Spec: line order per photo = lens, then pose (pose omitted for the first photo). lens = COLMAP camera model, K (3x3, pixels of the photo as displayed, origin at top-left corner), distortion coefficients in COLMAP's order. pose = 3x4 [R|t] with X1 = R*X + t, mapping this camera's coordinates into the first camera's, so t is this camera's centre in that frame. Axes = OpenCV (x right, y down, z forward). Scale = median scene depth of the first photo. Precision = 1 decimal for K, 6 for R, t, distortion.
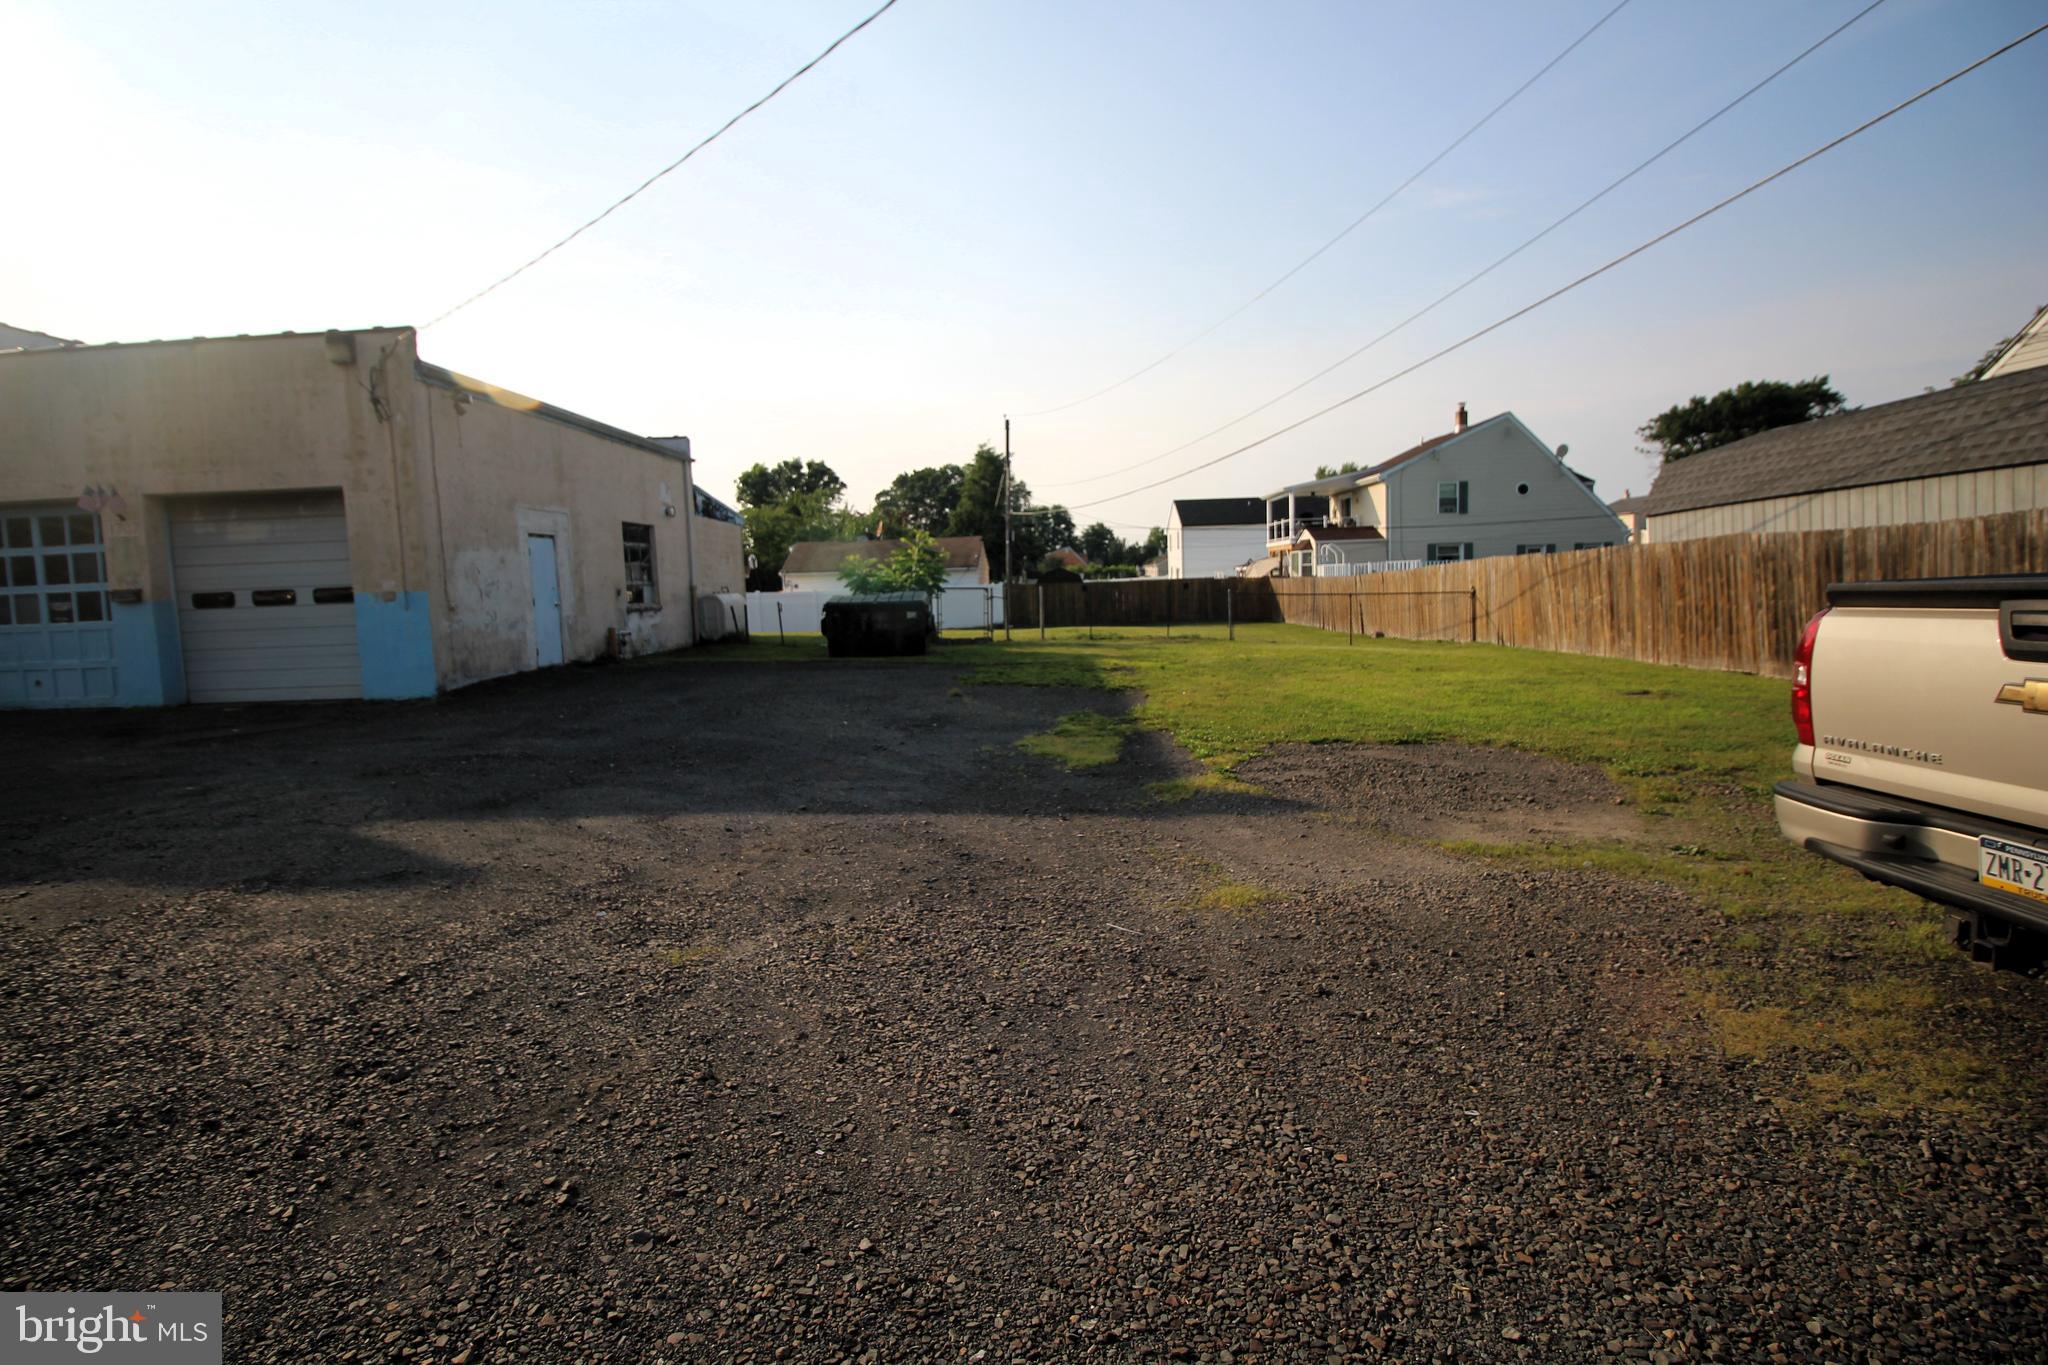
lens RADIAL K [[944.9, 0, 1023.0], [0, 944.9, 664.7], [0, 0, 1]] dist [0.004568, -0.015781]
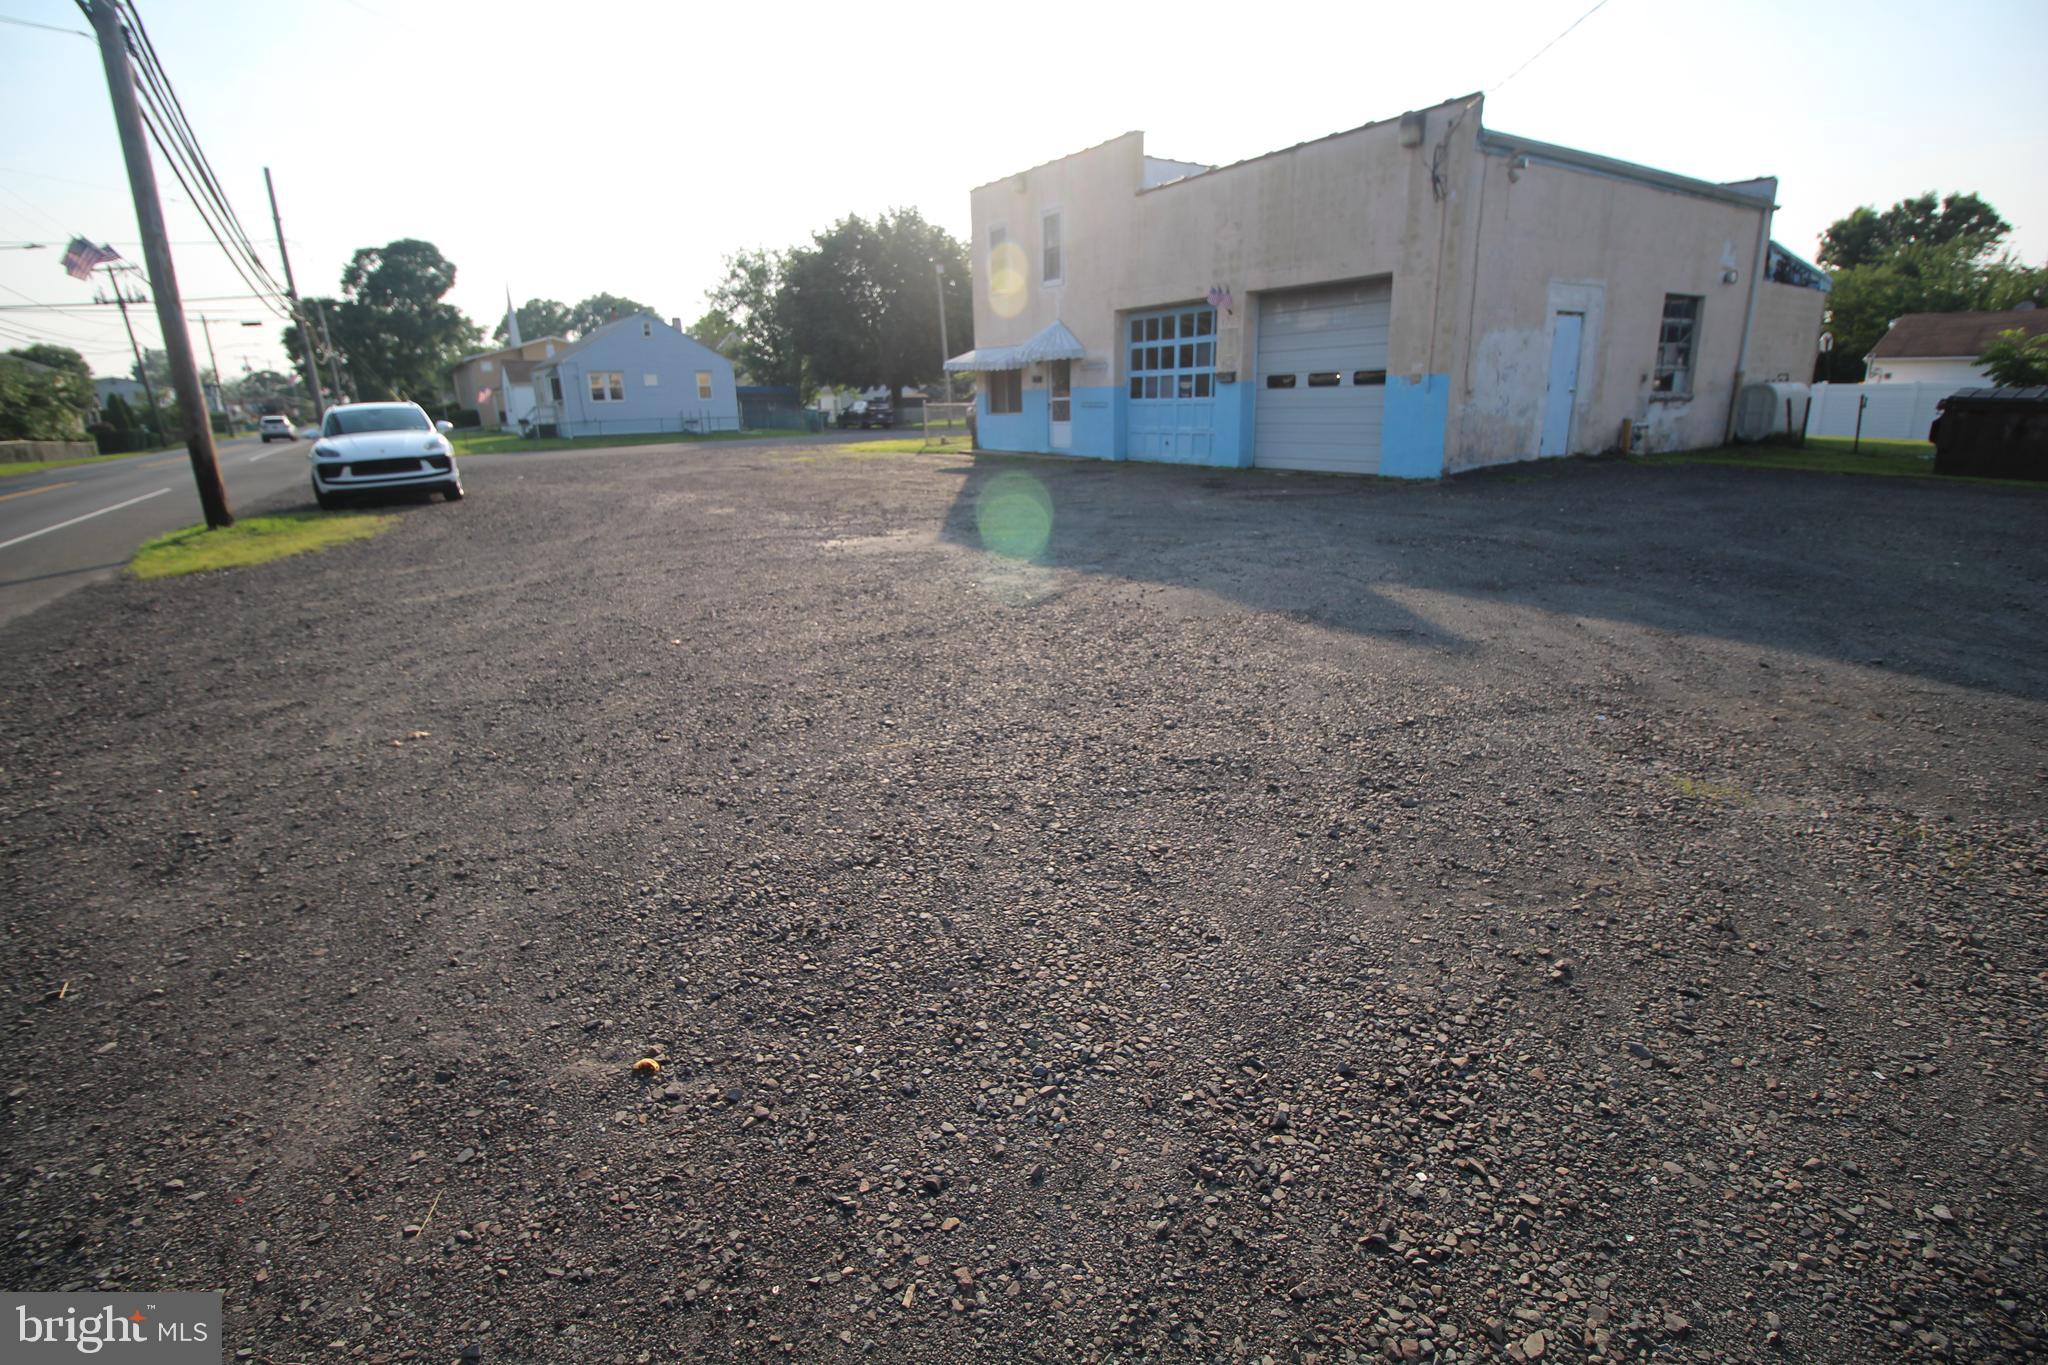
lens RADIAL K [[947.4, 0, 1022.2], [0, 947.4, 667.9], [0, 0, 1]] dist [0.002359, -0.014387]
pose [[0.578073, 0.241529, -0.779420, -0.018216], [-0.067517, 0.966071, 0.249294, 0.006252], [0.813187, -0.091487, 0.574767, -0.002410]]
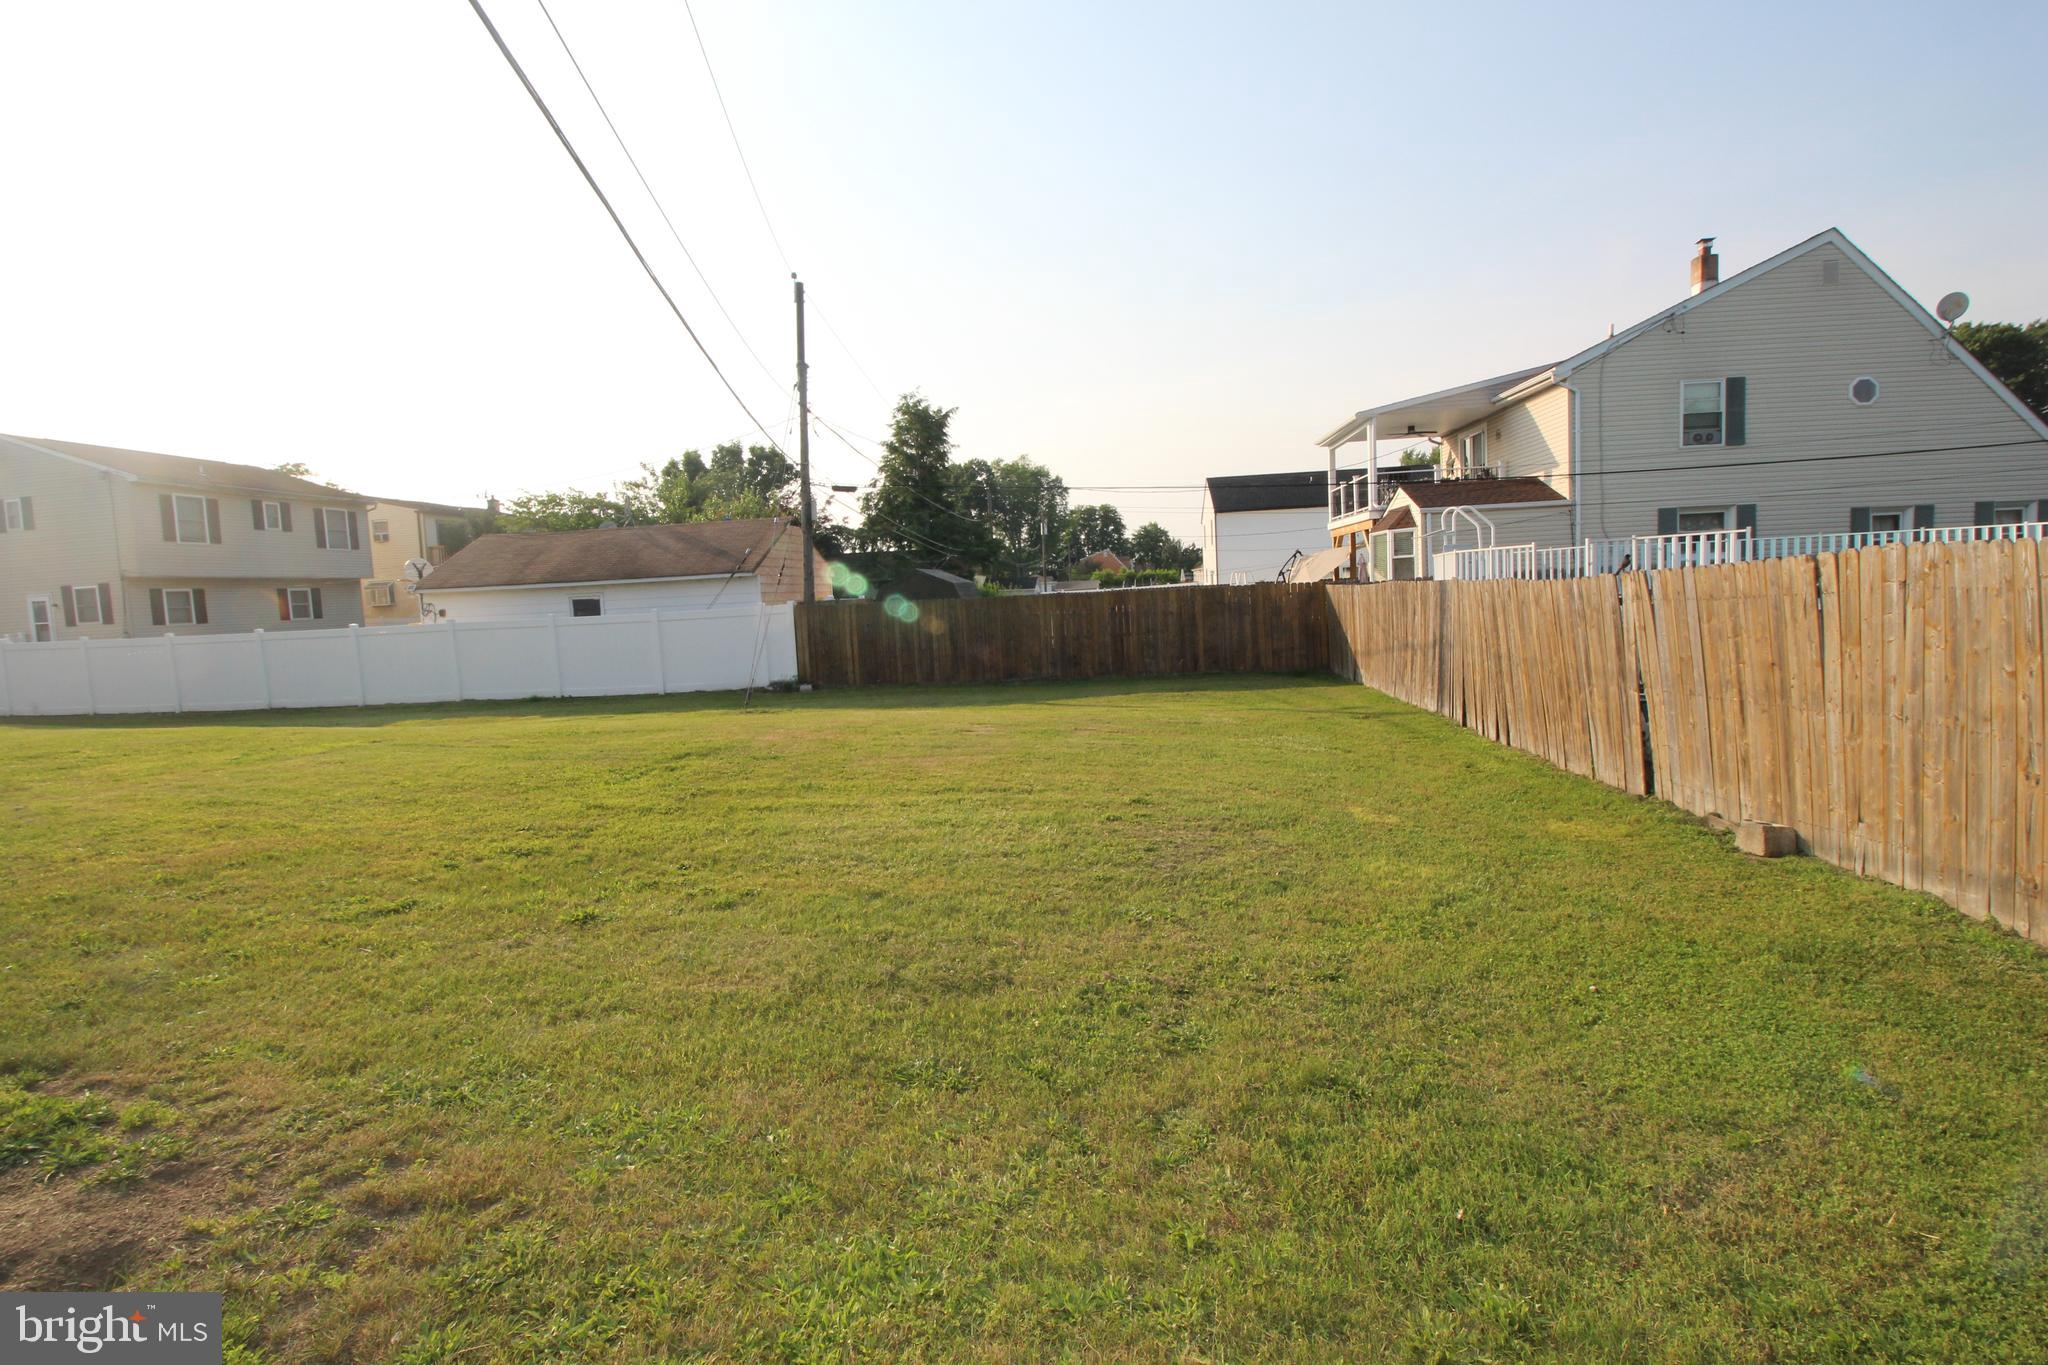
lens RADIAL K [[944.9, 0, 1023.0], [0, 944.9, 664.7], [0, 0, 1]] dist [0.004568, -0.015781]
pose [[0.996968, -0.008568, -0.077341, 0.453875], [0.007950, 0.999934, -0.008301, -0.151593], [0.077407, 0.007661, 0.996970, 1.602324]]
